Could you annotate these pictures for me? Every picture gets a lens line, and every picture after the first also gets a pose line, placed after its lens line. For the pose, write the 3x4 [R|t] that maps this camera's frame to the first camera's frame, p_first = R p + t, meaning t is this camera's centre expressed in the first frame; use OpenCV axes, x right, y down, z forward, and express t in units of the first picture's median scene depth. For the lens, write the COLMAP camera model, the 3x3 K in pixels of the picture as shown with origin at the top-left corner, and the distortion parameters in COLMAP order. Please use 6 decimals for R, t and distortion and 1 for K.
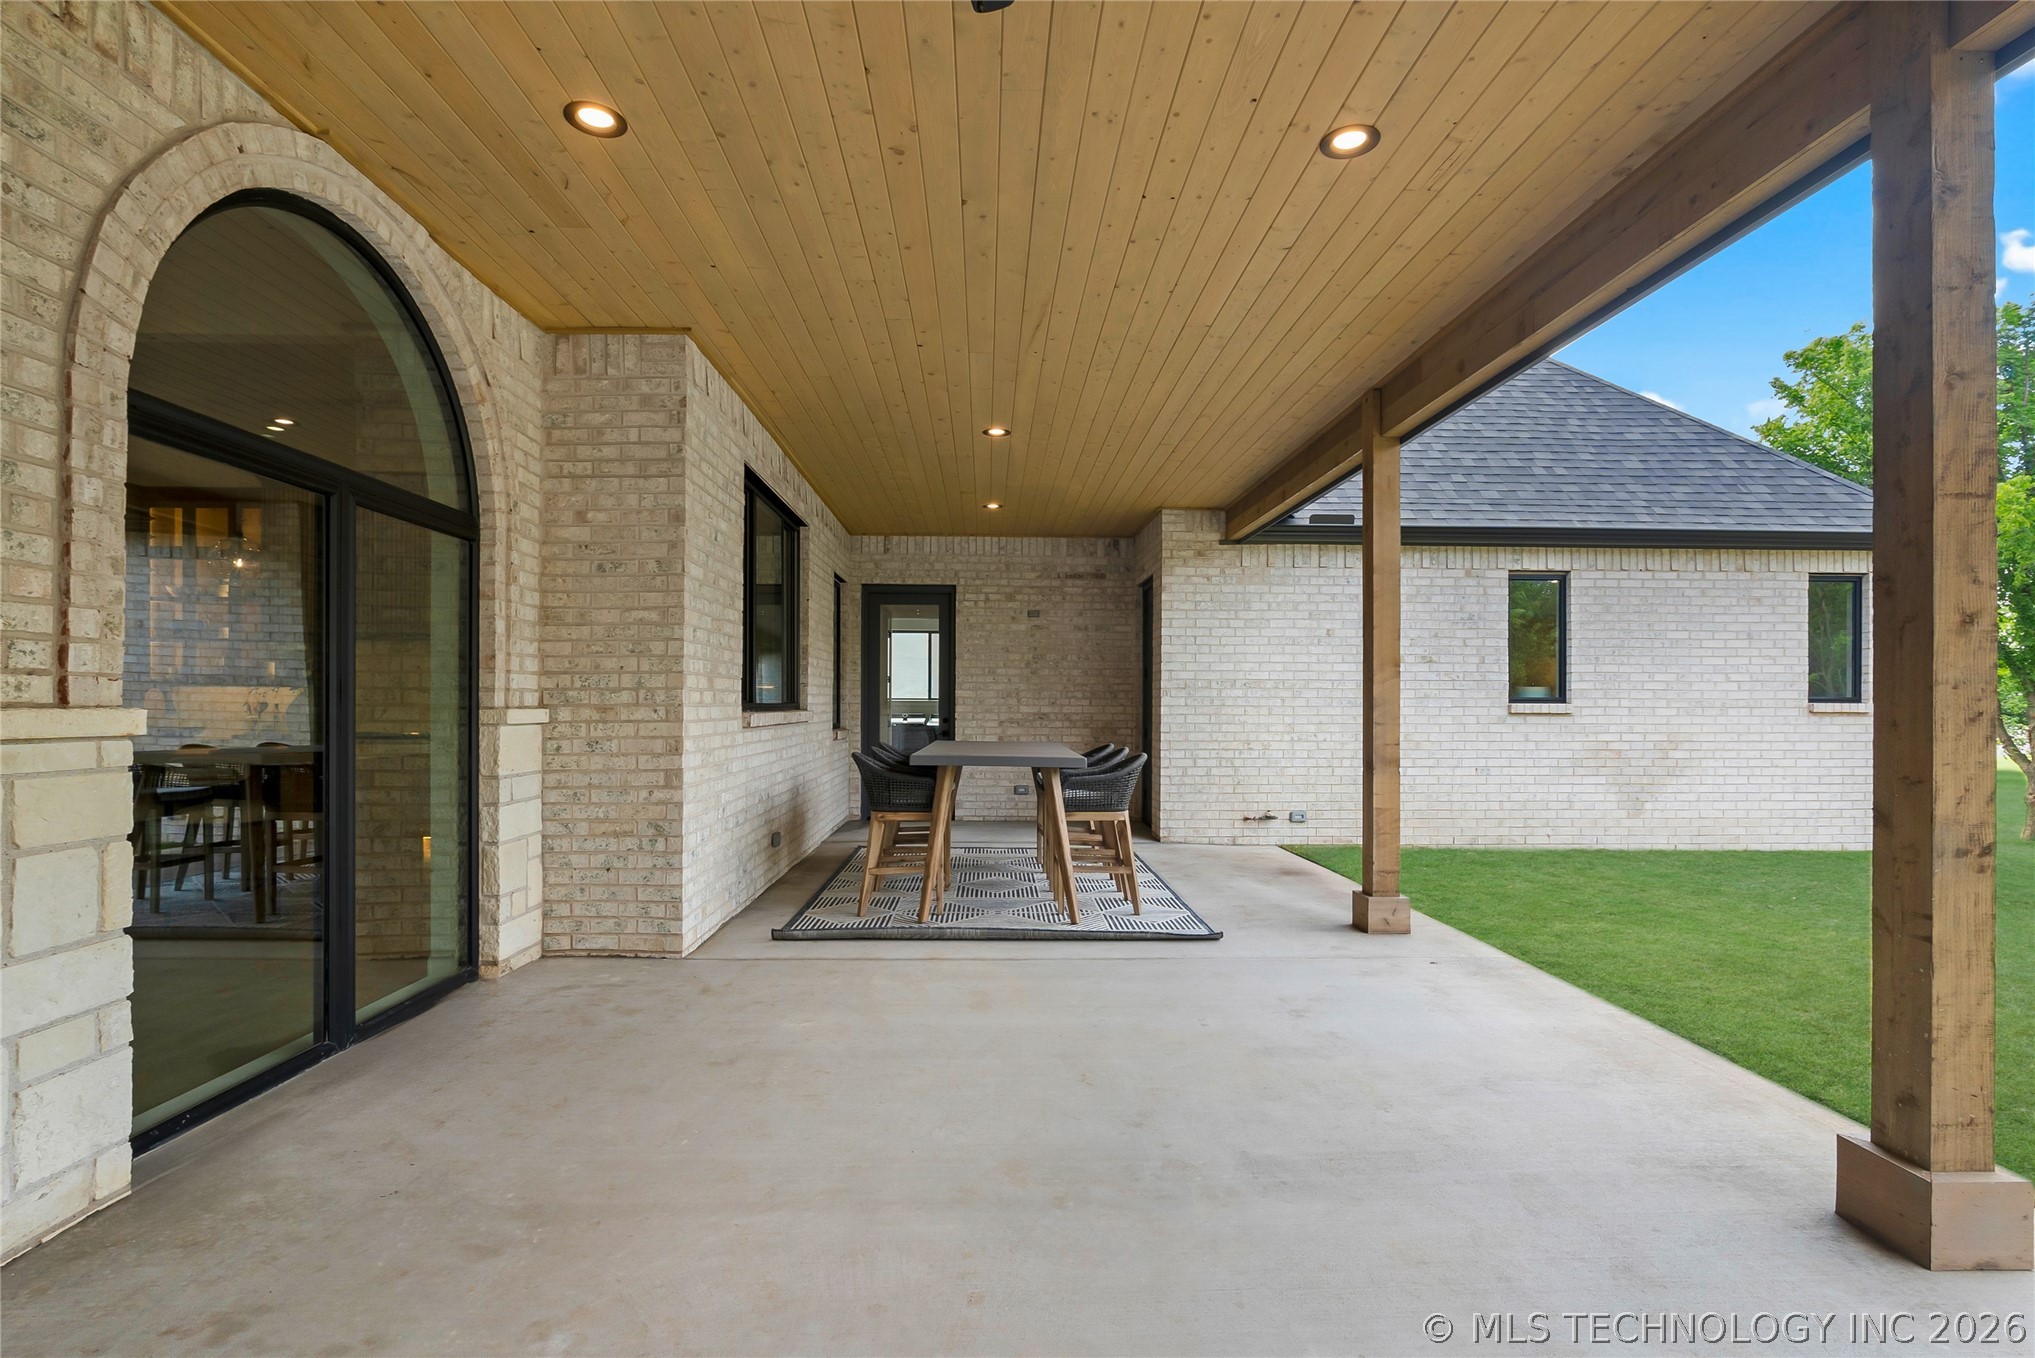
lens RADIAL K [[962.2, 0, 1015.6], [0, 962.2, 699.2], [0, 0, 1]] dist [0.000272, -0.000384]
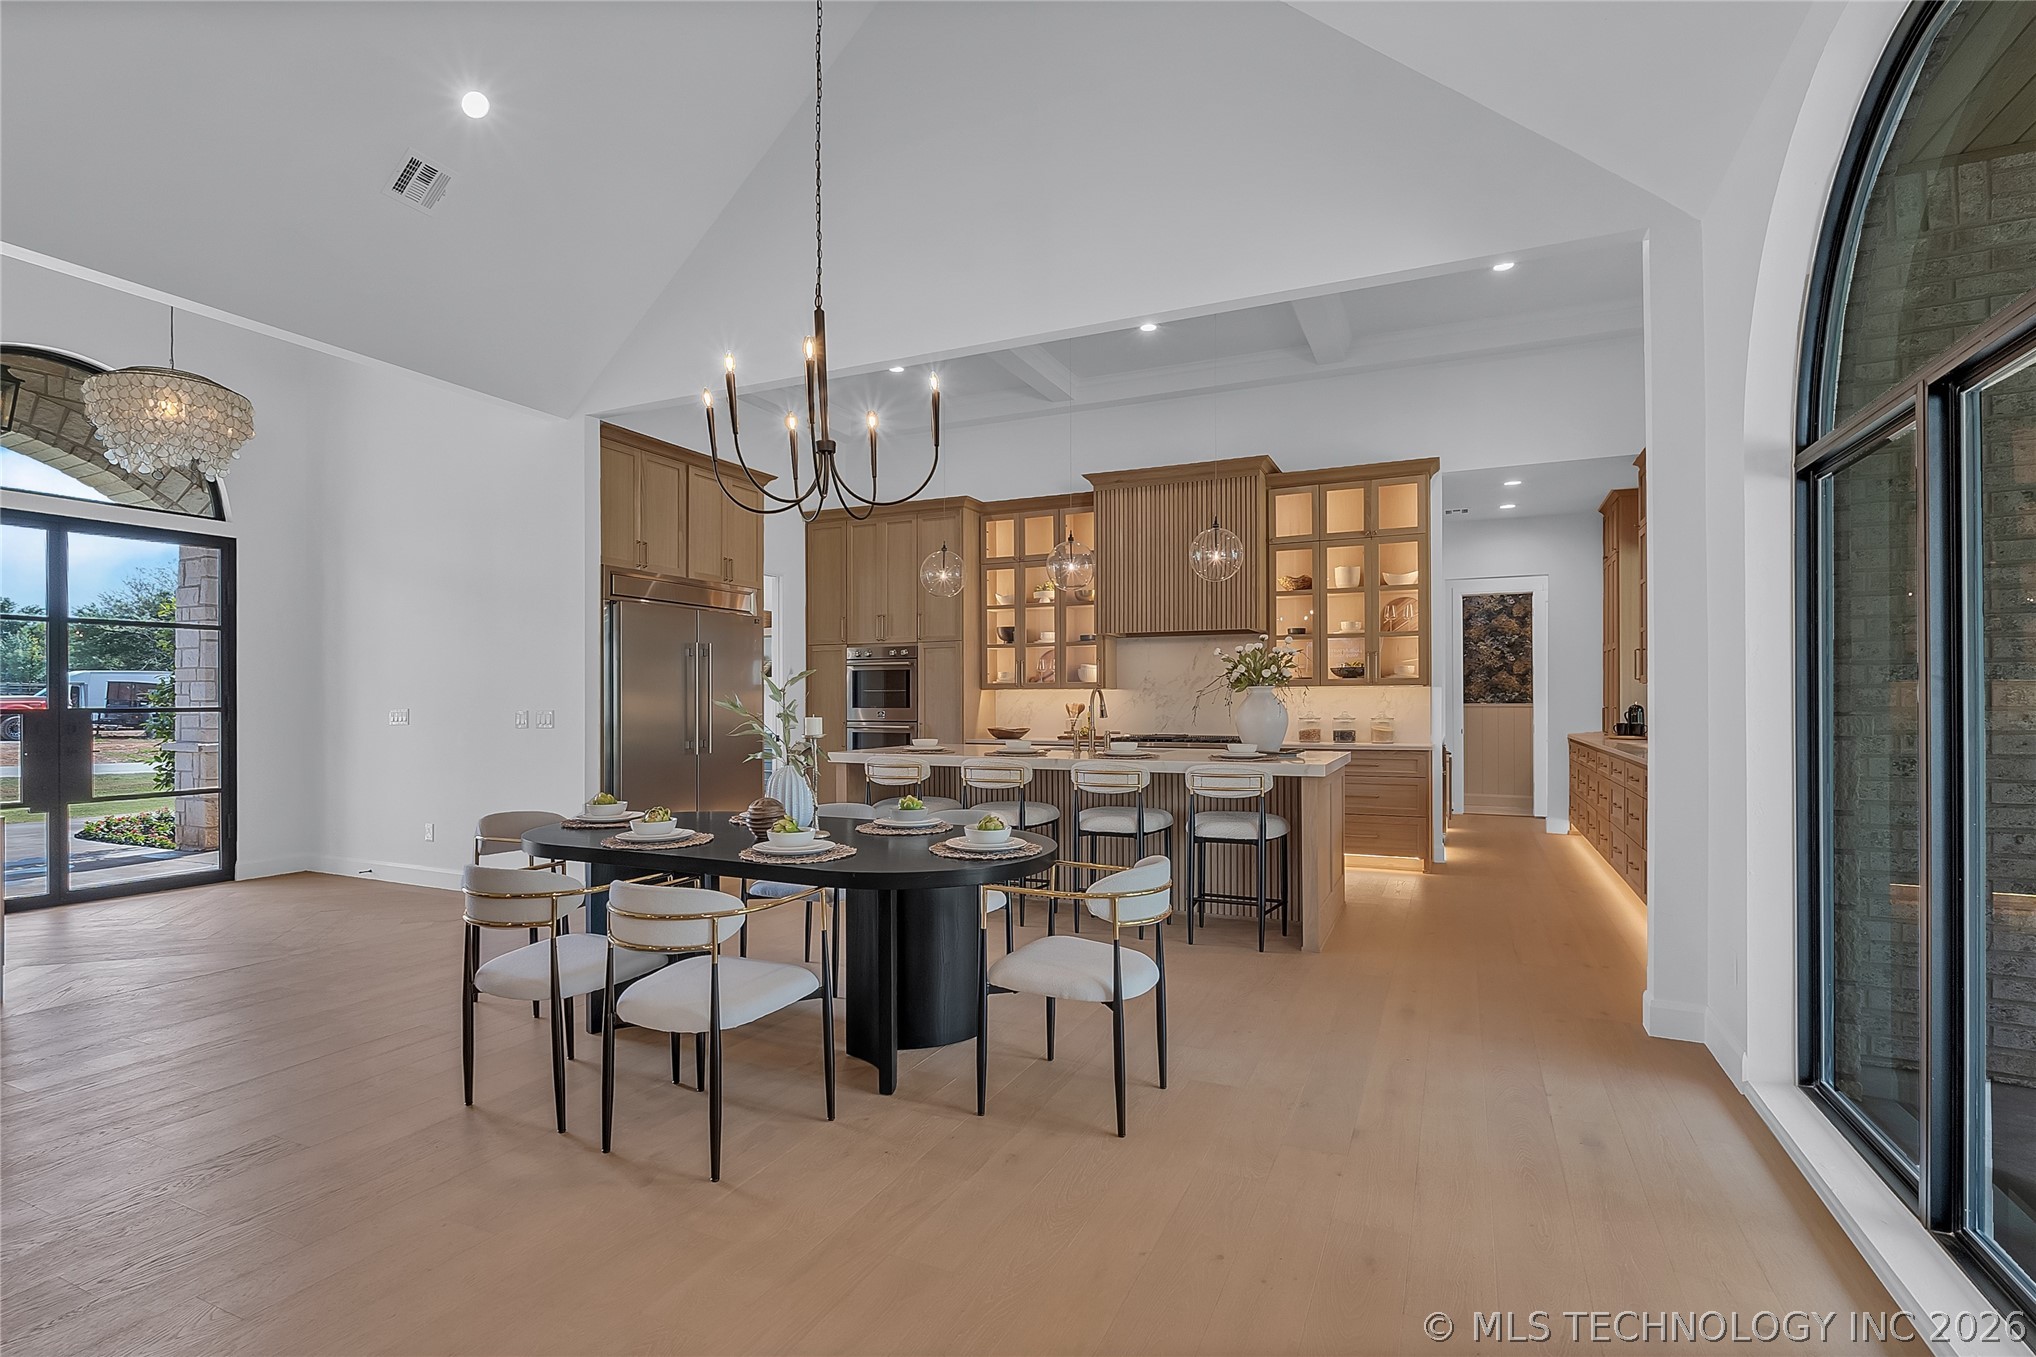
lens RADIAL K [[968.1, 0, 1017.1], [0, 968.1, 690.3], [0, 0, 1]] dist [-0.000314, -0.000026]
pose [[0.896374, -0.009564, -0.443194, -0.853804], [0.006896, 0.999947, -0.007633, -0.007610], [0.443244, 0.003786, 0.896393, 0.109377]]
